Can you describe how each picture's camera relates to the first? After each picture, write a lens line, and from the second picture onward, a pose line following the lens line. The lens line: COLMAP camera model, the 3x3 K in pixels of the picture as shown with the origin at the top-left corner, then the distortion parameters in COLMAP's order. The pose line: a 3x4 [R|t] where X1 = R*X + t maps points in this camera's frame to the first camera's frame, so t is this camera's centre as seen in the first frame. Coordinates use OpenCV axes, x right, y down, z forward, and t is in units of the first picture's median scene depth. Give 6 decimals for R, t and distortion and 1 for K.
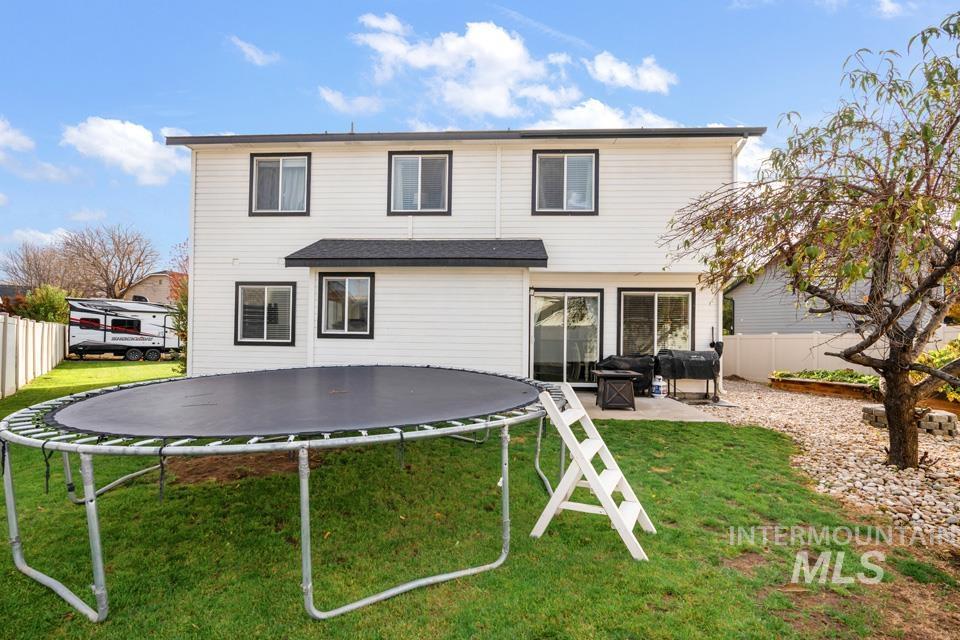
lens RADIAL K [[441.7, 0, 486.0], [0, 441.7, 339.2], [0, 0, 1]] dist [-0.002595, -0.000120]
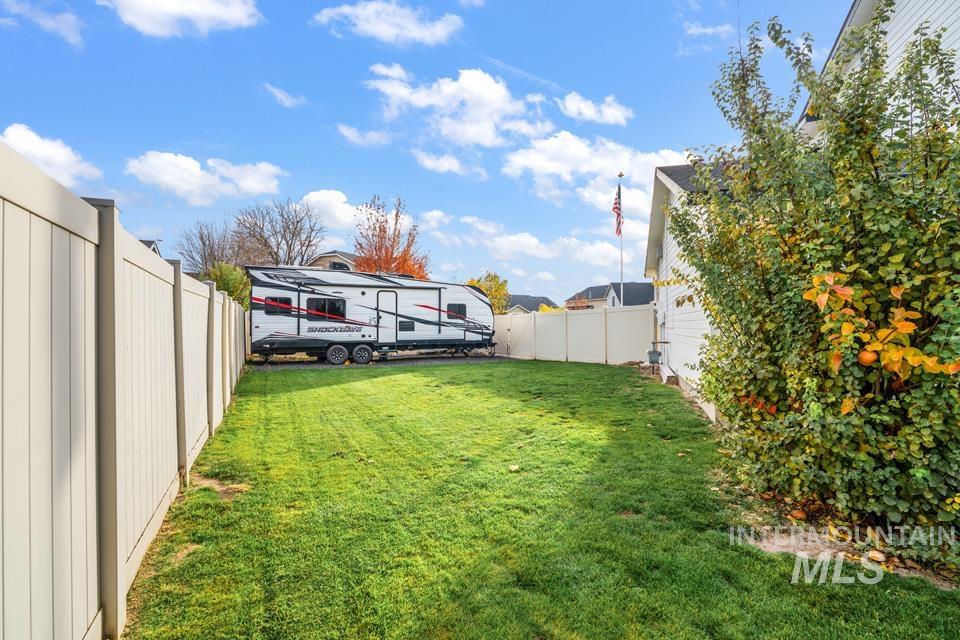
lens RADIAL K [[441.7, 0, 482.7], [0, 441.7, 325.2], [0, 0, 1]] dist [-0.002595, -0.000120]
pose [[0.968717, -0.021235, -0.247256, -0.447585], [0.020085, 0.999773, -0.007171, 0.001731], [0.247352, 0.001981, 0.968924, 0.449557]]
